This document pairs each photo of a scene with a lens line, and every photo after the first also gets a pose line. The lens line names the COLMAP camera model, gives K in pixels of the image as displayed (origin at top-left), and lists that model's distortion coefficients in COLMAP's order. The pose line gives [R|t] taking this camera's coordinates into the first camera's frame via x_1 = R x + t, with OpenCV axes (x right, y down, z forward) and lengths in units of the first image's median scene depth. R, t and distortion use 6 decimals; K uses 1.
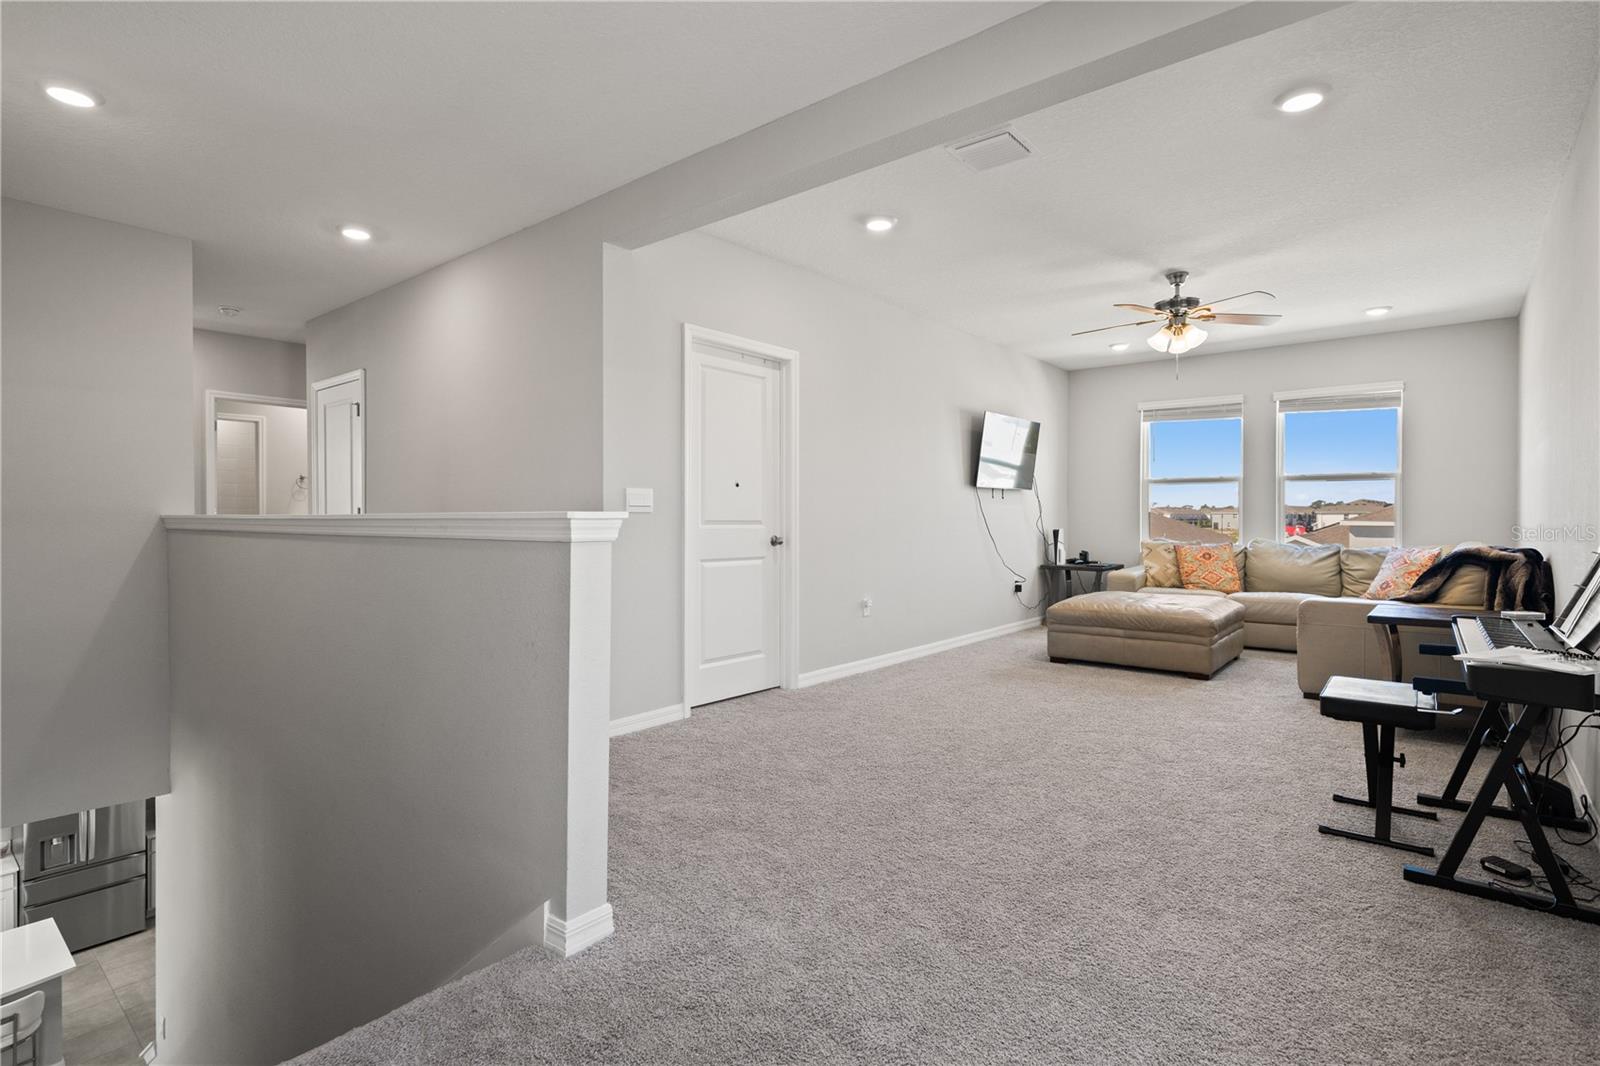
lens RADIAL K [[792.7, 0, 793.8], [0, 792.7, 527.8], [0, 0, 1]] dist [0.001953, 0.000416]
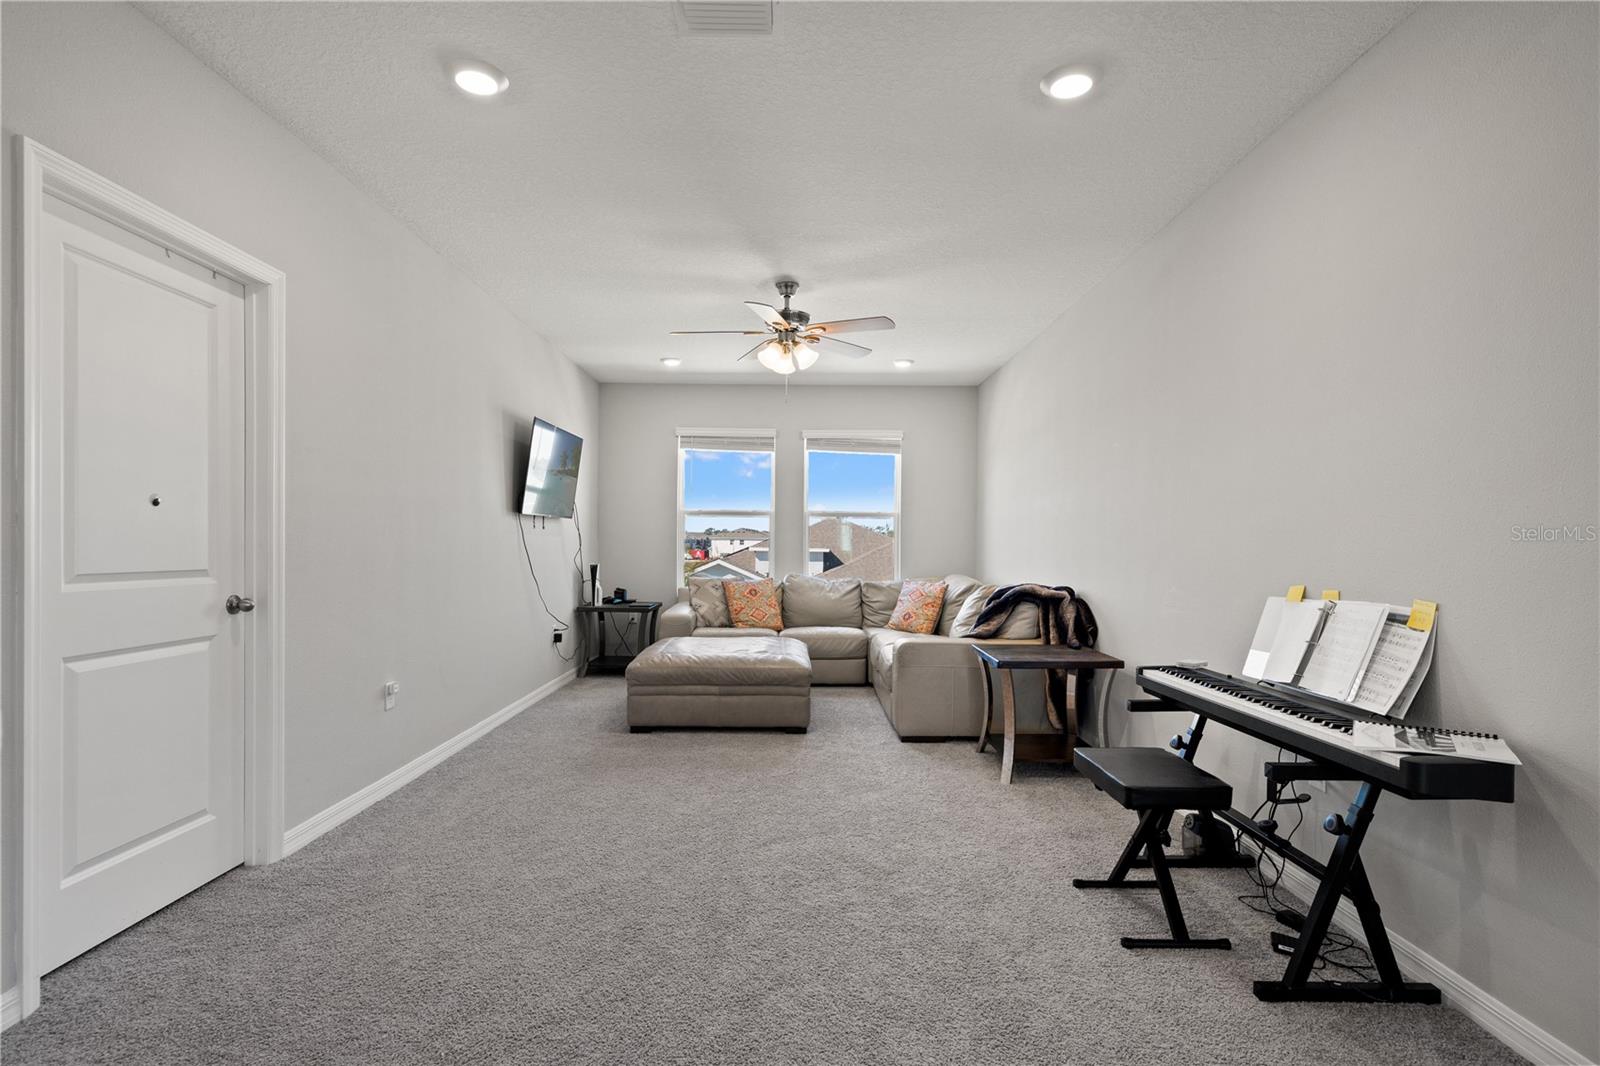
lens RADIAL K [[792.7, 0, 809.3], [0, 792.7, 554.1], [0, 0, 1]] dist [0.001953, 0.000416]
pose [[0.762758, -0.002365, 0.646680, -0.067841], [-0.000034, 0.999993, 0.003698, -0.018659], [-0.646684, -0.002843, 0.762753, 0.281219]]
